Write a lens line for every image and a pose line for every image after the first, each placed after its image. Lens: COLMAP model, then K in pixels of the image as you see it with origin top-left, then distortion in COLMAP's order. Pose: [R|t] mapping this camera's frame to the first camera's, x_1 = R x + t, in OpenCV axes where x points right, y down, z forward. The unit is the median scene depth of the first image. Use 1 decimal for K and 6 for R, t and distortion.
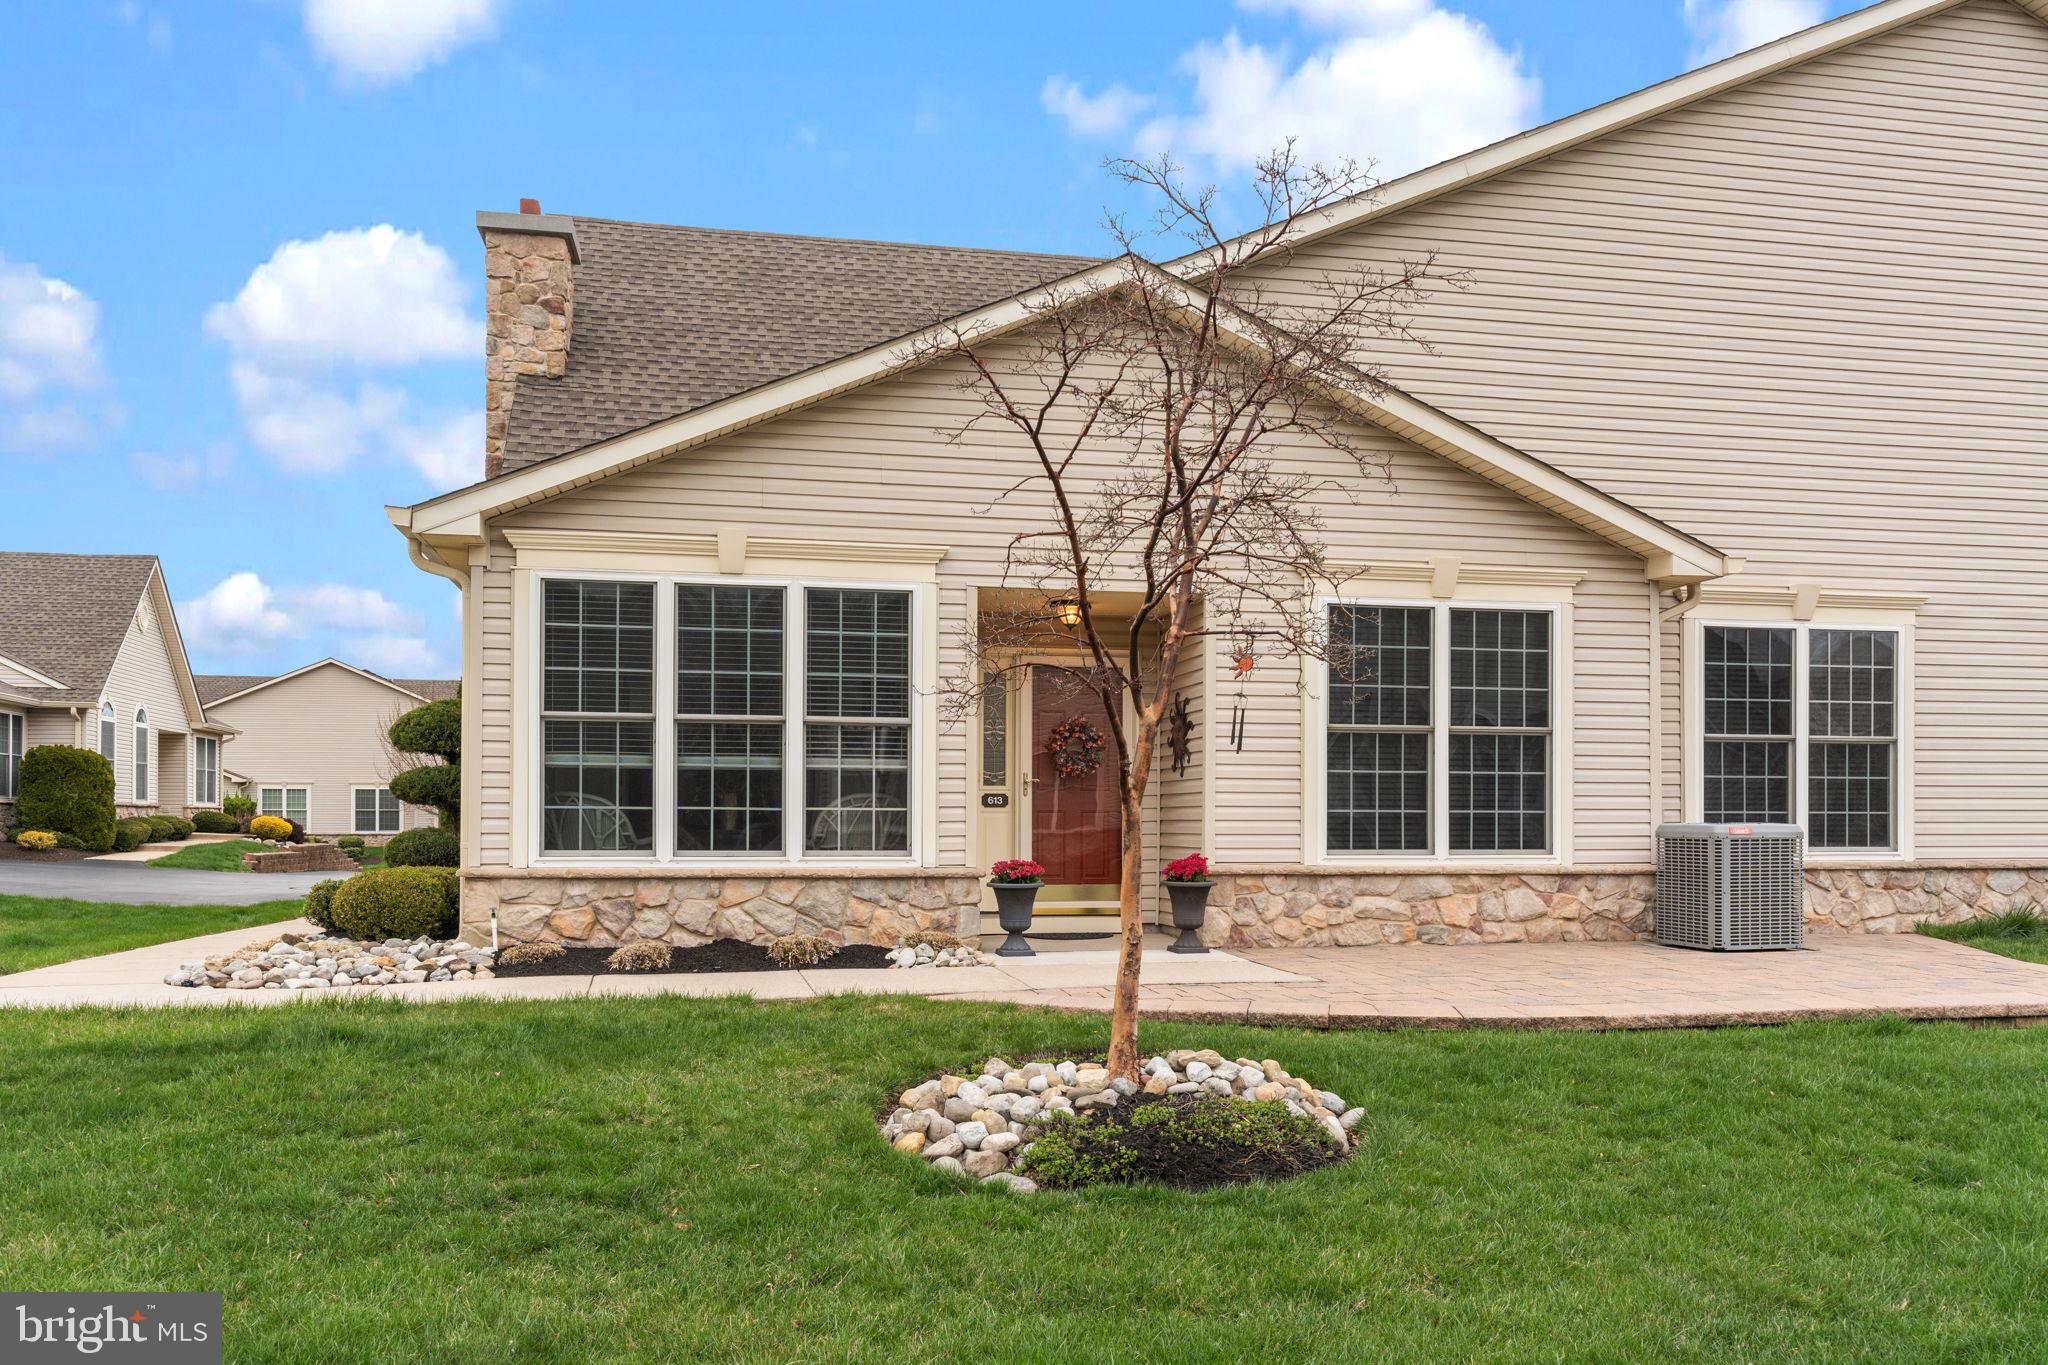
lens RADIAL K [[1612.8, 0, 1026.5], [0, 1612.8, 863.6], [0, 0, 1]] dist [-0.001109, -0.002721]
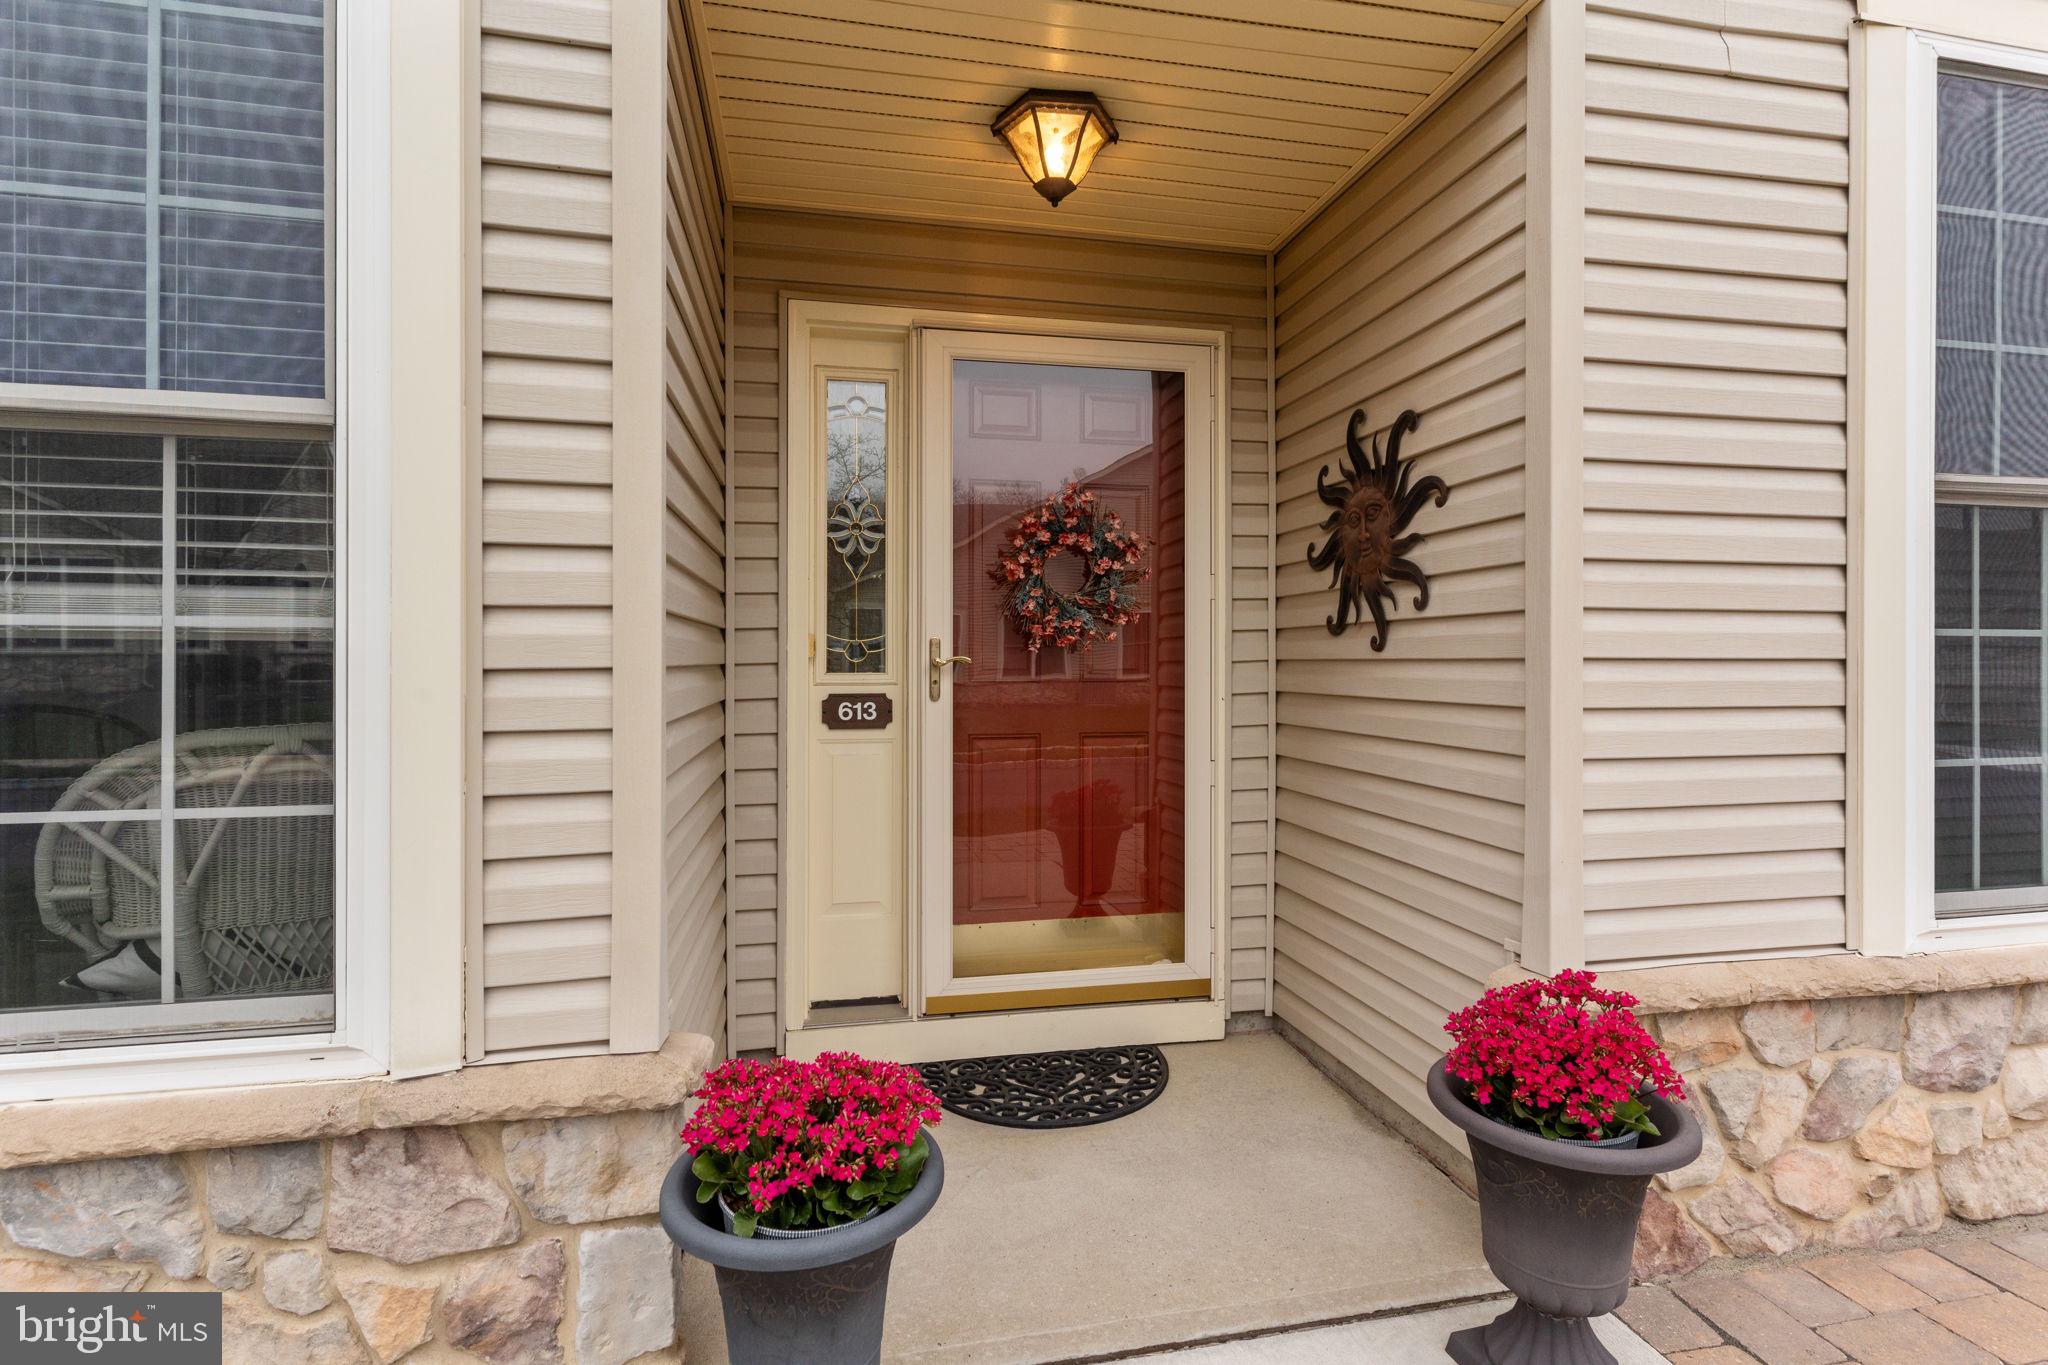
lens RADIAL K [[976.1, 0, 1024.0], [0, 976.1, 682.5], [0, 0, 1]] dist [0.000563, 0.000294]
pose [[0.999982, -0.004176, 0.004234, 0.020598], [0.004188, 0.999987, -0.002974, -0.048527], [-0.004222, 0.002991, 0.999987, 0.824756]]
